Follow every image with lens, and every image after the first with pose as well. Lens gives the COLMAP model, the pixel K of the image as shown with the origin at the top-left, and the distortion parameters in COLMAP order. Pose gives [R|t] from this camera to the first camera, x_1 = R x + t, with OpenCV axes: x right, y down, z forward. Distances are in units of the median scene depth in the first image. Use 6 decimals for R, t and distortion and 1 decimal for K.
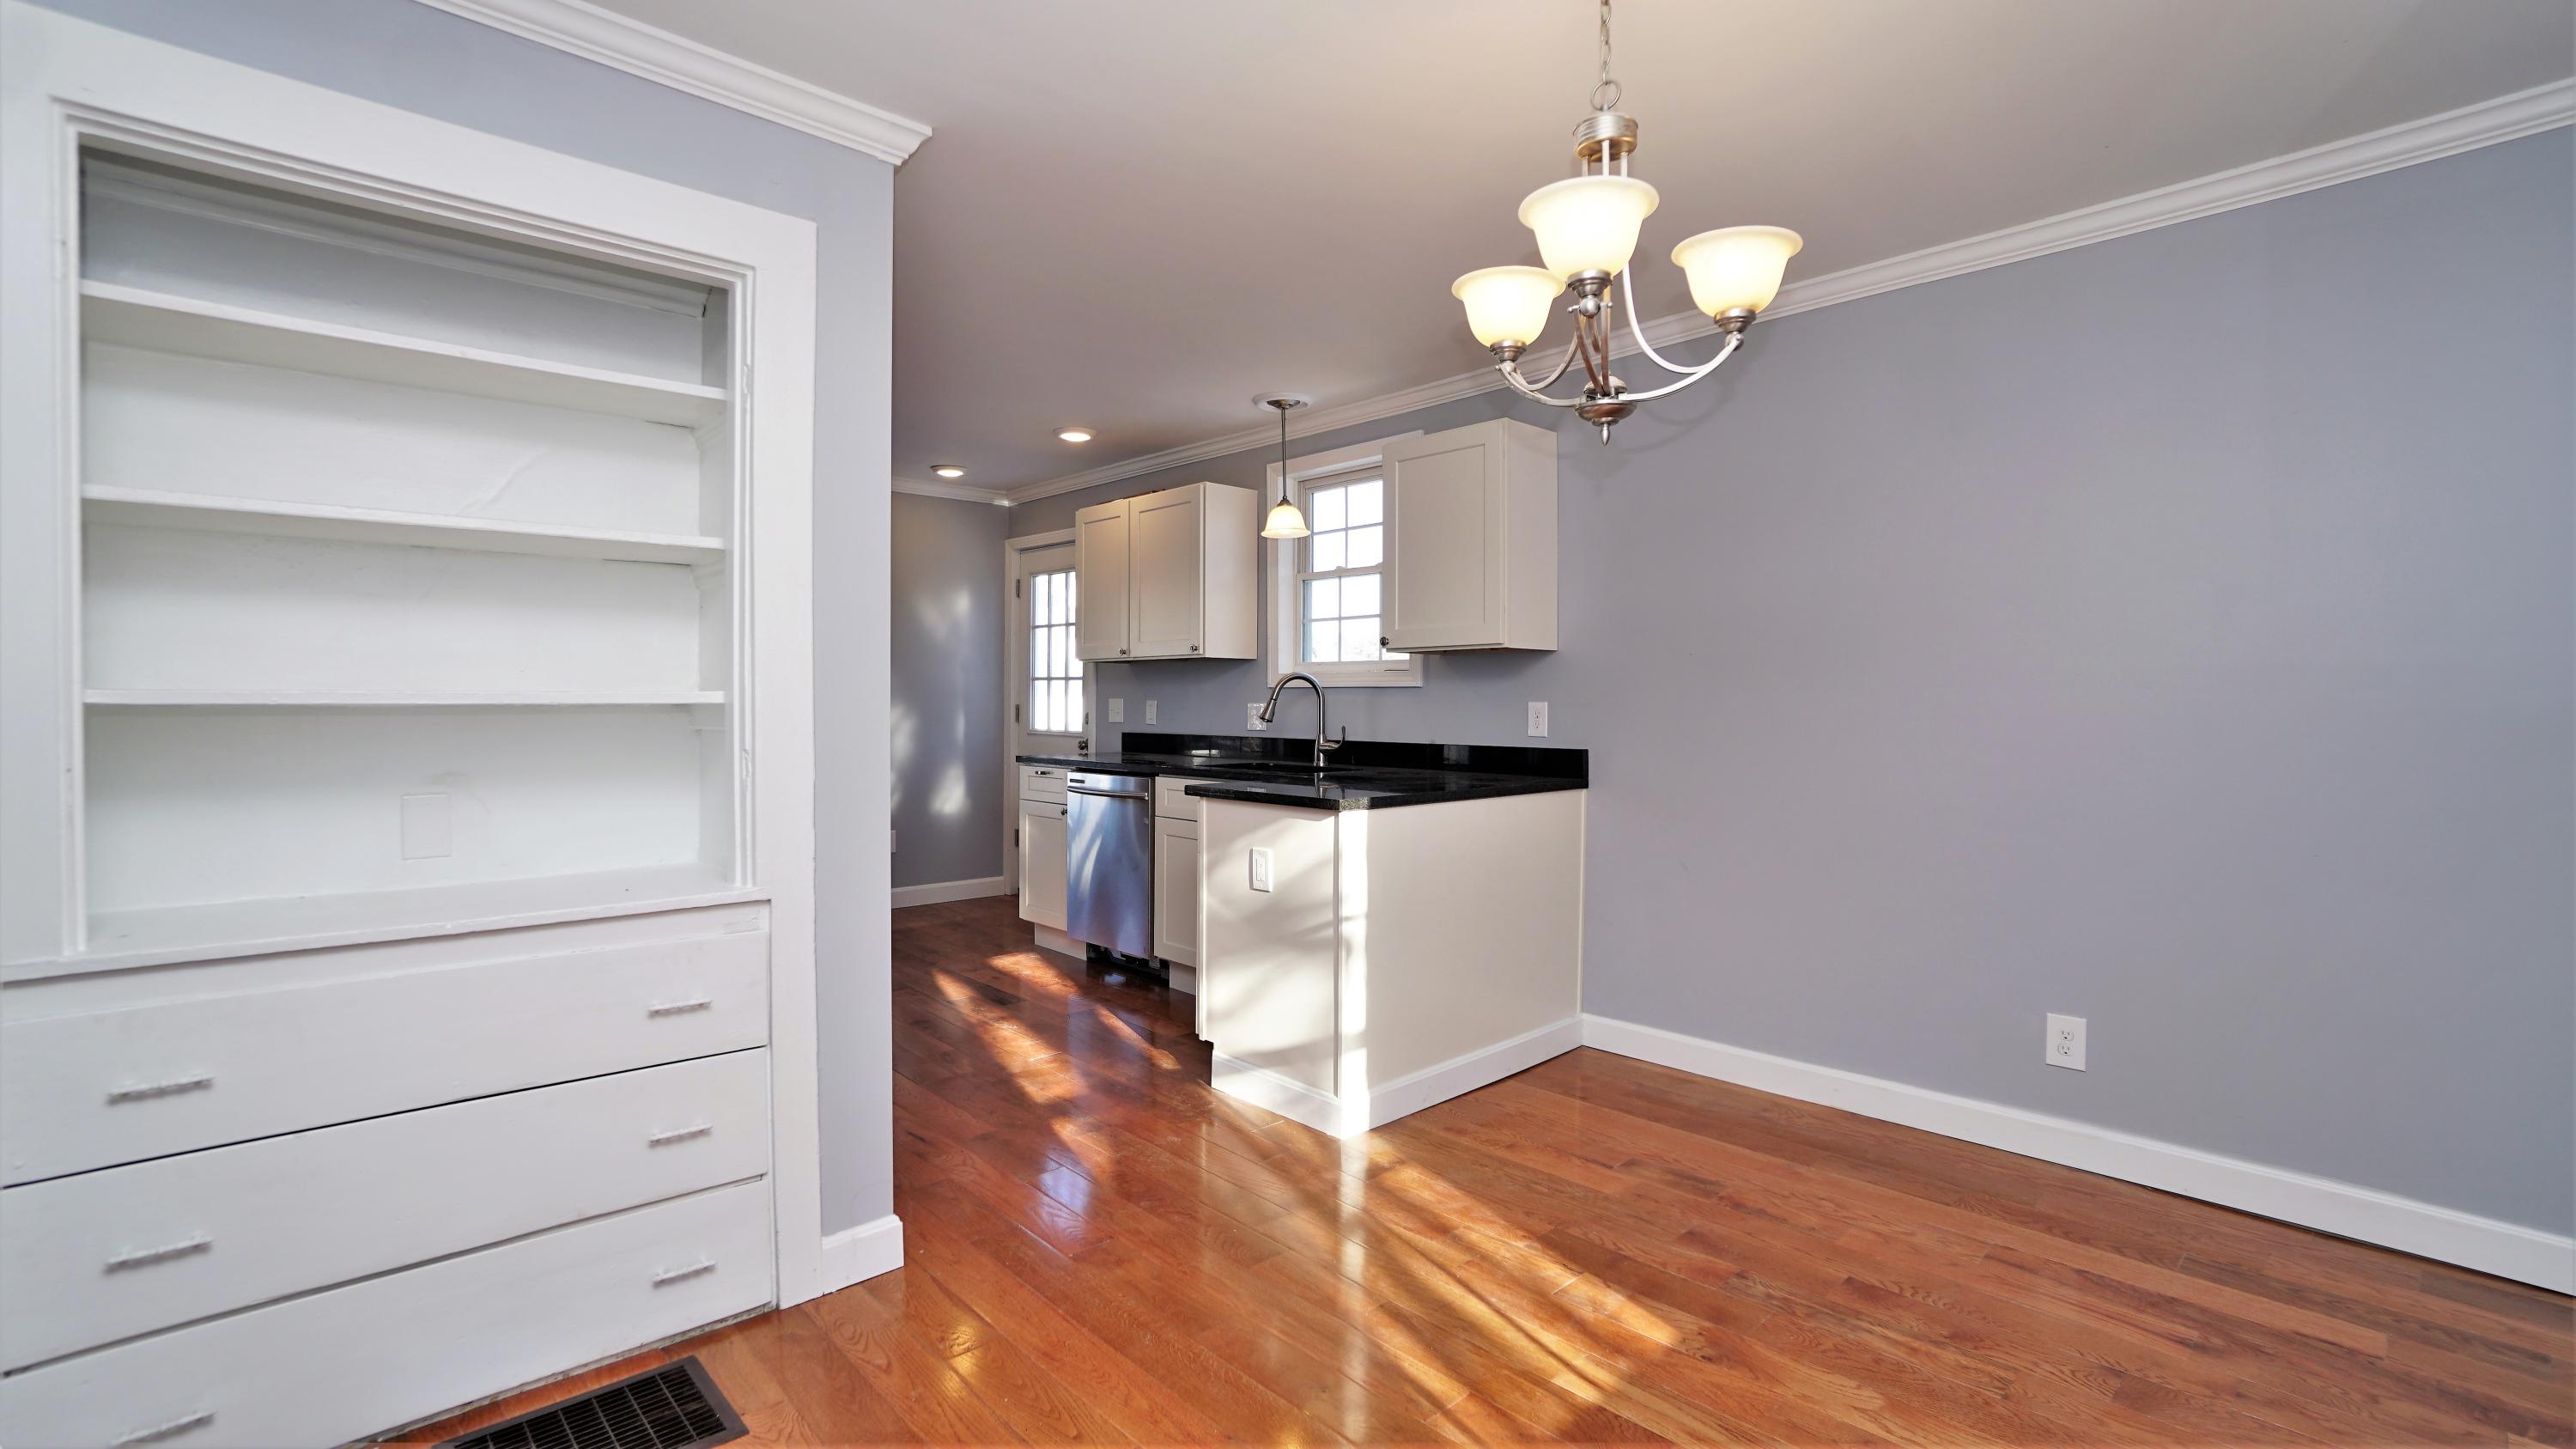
lens RADIAL K [[1191.2, 0, 1288.2], [0, 1191.2, 708.7], [0, 0, 1]] dist [0.018796, 0.000436]
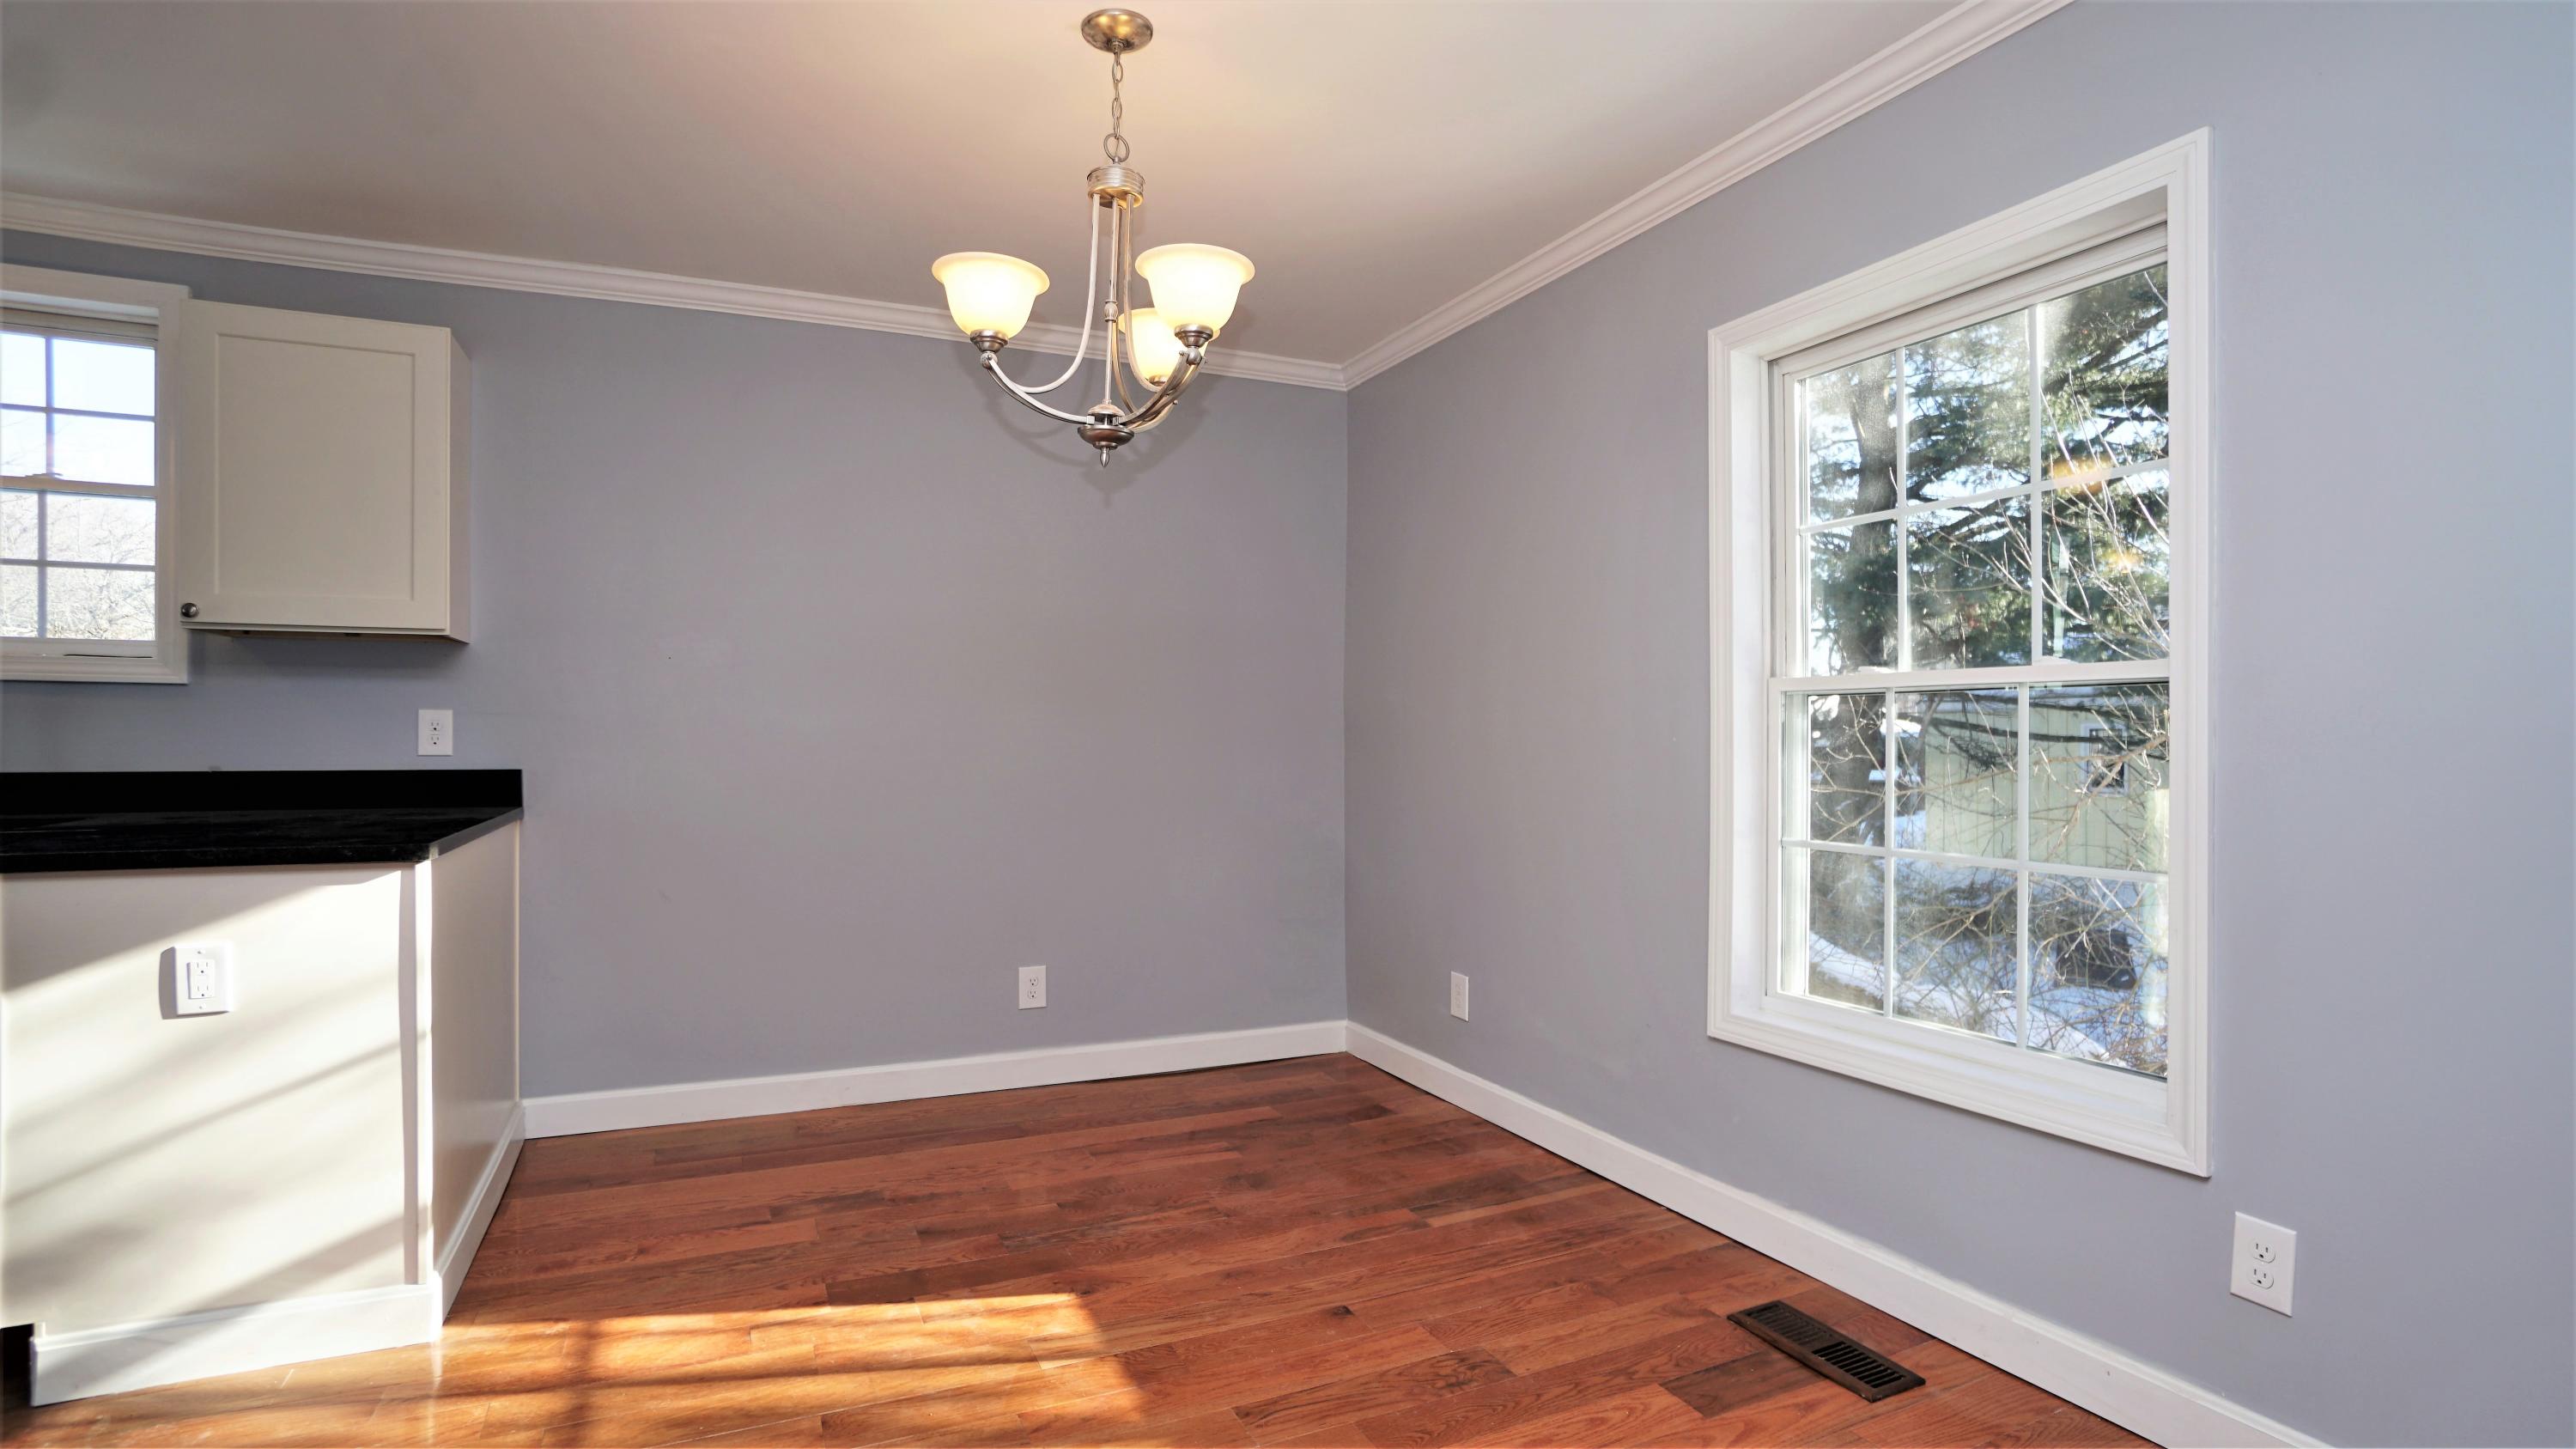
lens RADIAL K [[1287.9, 0, 1288.0], [0, 1287.9, 724.5], [0, 0, 1]] dist [-0.001776, -0.000399]
pose [[0.322715, 0.007593, 0.946466, -0.503772], [0.000199, 0.999967, -0.008090, 0.013735], [-0.946496, 0.002799, 0.322703, 0.296920]]
